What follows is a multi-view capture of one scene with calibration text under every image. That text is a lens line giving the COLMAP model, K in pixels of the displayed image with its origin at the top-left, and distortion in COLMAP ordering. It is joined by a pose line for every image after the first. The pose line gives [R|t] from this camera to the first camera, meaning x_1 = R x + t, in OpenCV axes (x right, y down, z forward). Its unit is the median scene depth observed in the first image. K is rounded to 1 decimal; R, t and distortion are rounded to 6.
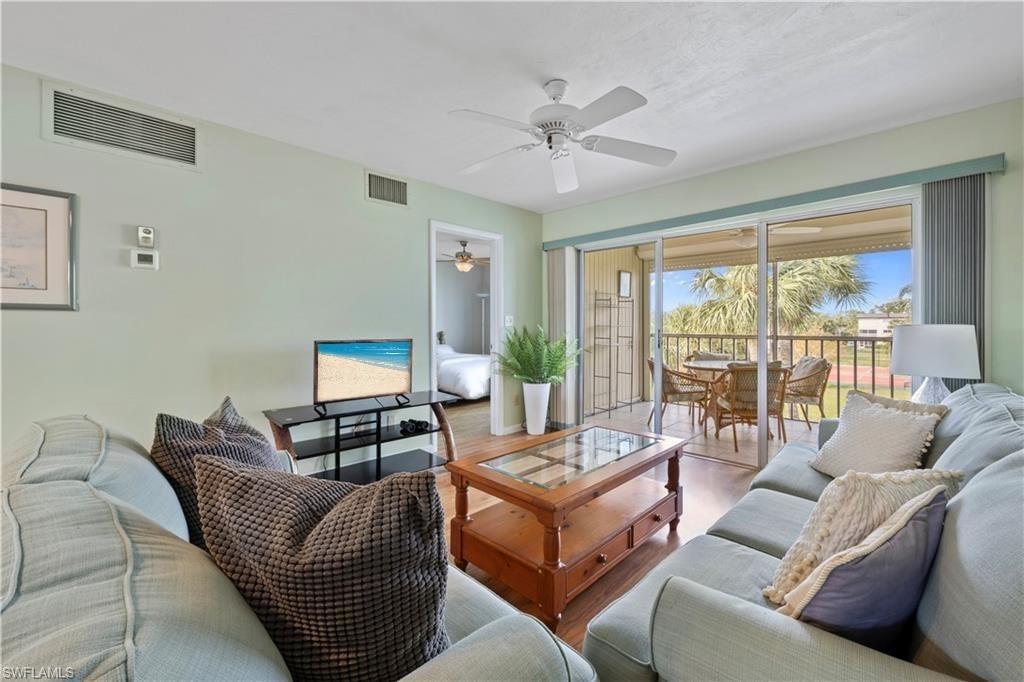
lens RADIAL K [[412.3, 0, 516.2], [0, 412.3, 344.3], [0, 0, 1]] dist [-0.000006, 0.000044]
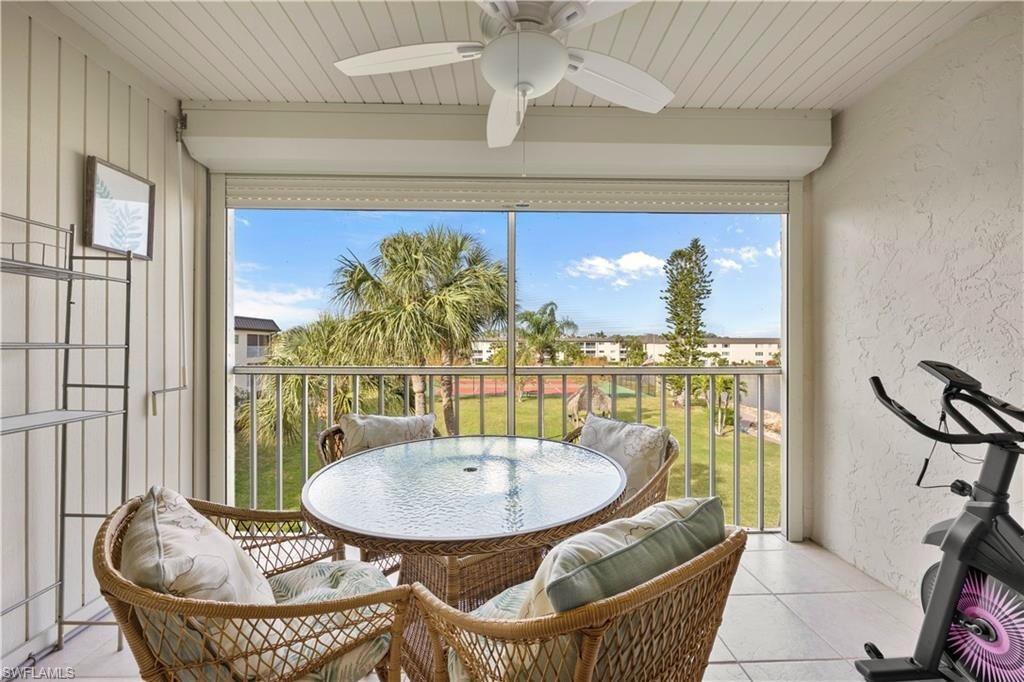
lens RADIAL K [[412.3, 0, 516.2], [0, 412.3, 344.3], [0, 0, 1]] dist [-0.000006, 0.000044]
pose [[0.686684, 0.004442, 0.726942, 0.242247], [0.027386, 0.999113, -0.031974, -0.033986], [-0.726440, 0.041864, 0.685954, 0.591137]]
